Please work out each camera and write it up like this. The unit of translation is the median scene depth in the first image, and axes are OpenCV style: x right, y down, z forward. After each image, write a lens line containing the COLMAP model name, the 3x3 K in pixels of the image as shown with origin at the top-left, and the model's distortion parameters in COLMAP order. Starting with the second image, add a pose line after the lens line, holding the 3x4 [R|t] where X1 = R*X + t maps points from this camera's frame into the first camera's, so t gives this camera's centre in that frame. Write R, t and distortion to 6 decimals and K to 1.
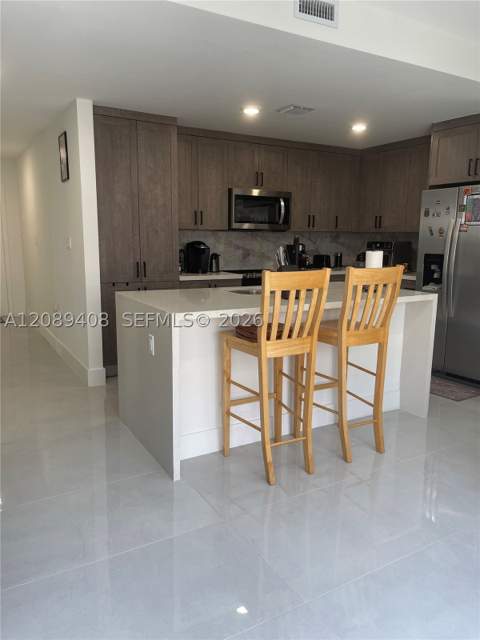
lens RADIAL K [[485.5, 0, 239.1], [0, 485.5, 326.0], [0, 0, 1]] dist [0.041480, -0.041228]
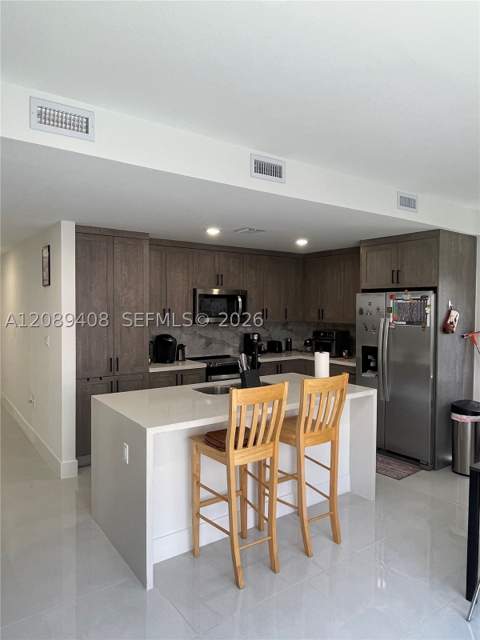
lens RADIAL K [[433.8, 0, 242.7], [0, 433.8, 318.2], [0, 0, 1]] dist [0.016065, -0.031288]
pose [[0.994677, -0.007545, 0.102767, -0.012847], [0.022910, 0.988547, -0.149167, -0.067927], [-0.100464, 0.150728, 0.983457, -0.009973]]
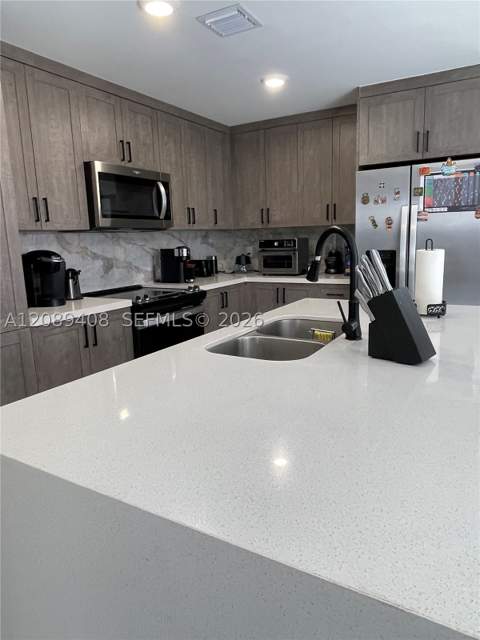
lens RADIAL K [[433.8, 0, 245.7], [0, 433.8, 316.1], [0, 0, 1]] dist [0.016065, -0.031288]
pose [[0.863014, -0.129350, 0.488340, -0.161656], [0.132575, 0.990773, 0.028142, -0.093760], [-0.487474, 0.040455, 0.872200, 0.510640]]
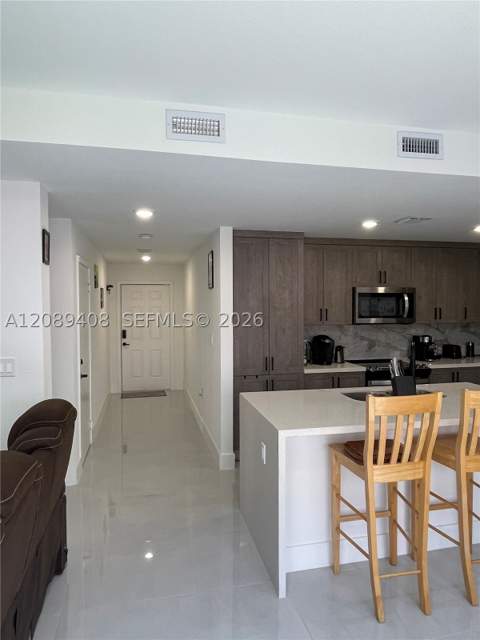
lens RADIAL K [[433.8, 0, 244.1], [0, 433.8, 316.9], [0, 0, 1]] dist [0.016065, -0.031288]
pose [[0.954721, -0.008809, -0.297371, 0.041422], [-0.038666, 0.987409, -0.153387, -0.069050], [0.294978, 0.157940, 0.942360, 0.027528]]
